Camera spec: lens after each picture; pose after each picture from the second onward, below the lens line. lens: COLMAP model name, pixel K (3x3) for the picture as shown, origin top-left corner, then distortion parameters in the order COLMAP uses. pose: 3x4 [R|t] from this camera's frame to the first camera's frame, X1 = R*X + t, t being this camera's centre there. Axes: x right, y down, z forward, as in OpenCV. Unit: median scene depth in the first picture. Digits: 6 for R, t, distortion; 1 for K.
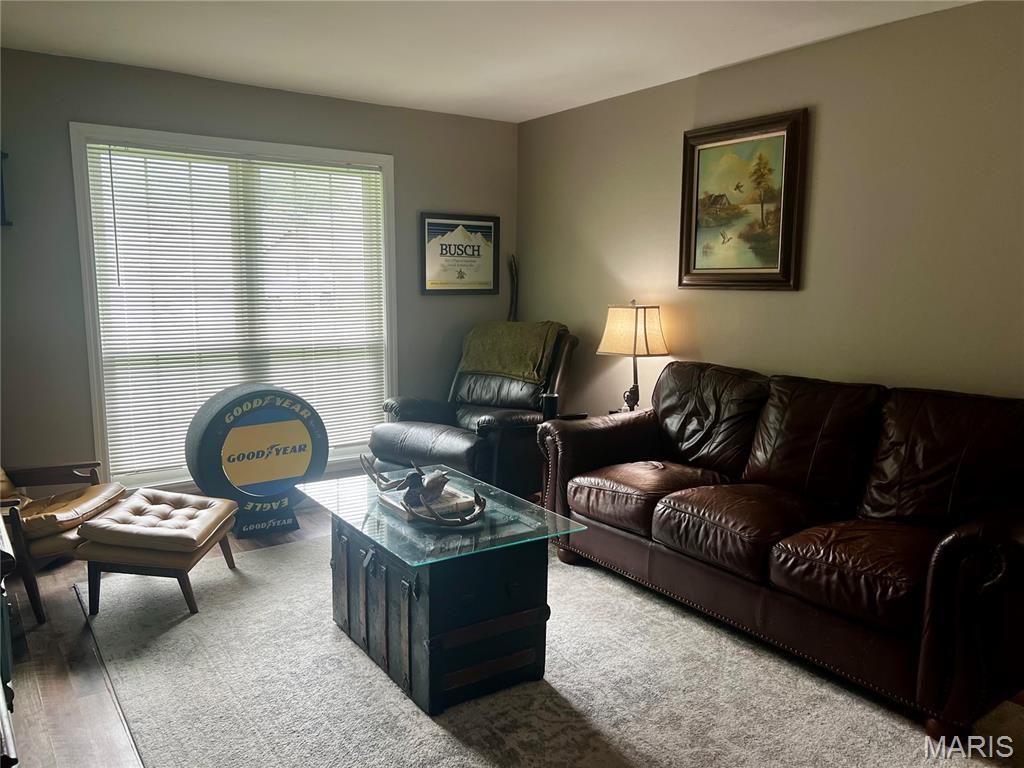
lens RADIAL K [[770.2, 0, 515.8], [0, 770.2, 385.2], [0, 0, 1]] dist [0.003844, -0.011508]
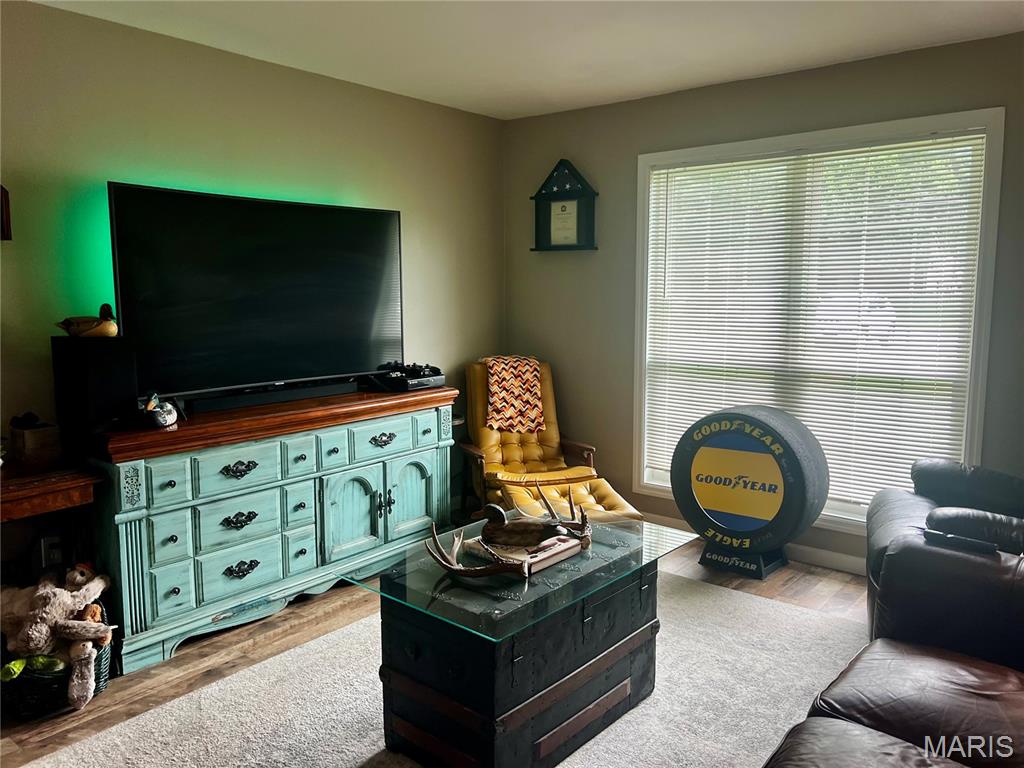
lens RADIAL K [[770.2, 0, 515.3], [0, 770.2, 382.8], [0, 0, 1]] dist [0.003844, -0.011508]
pose [[0.240139, 0.109609, -0.964531, 0.475757], [-0.125598, 0.988761, 0.081092, -0.068976], [0.962579, 0.101670, 0.251207, 0.514958]]
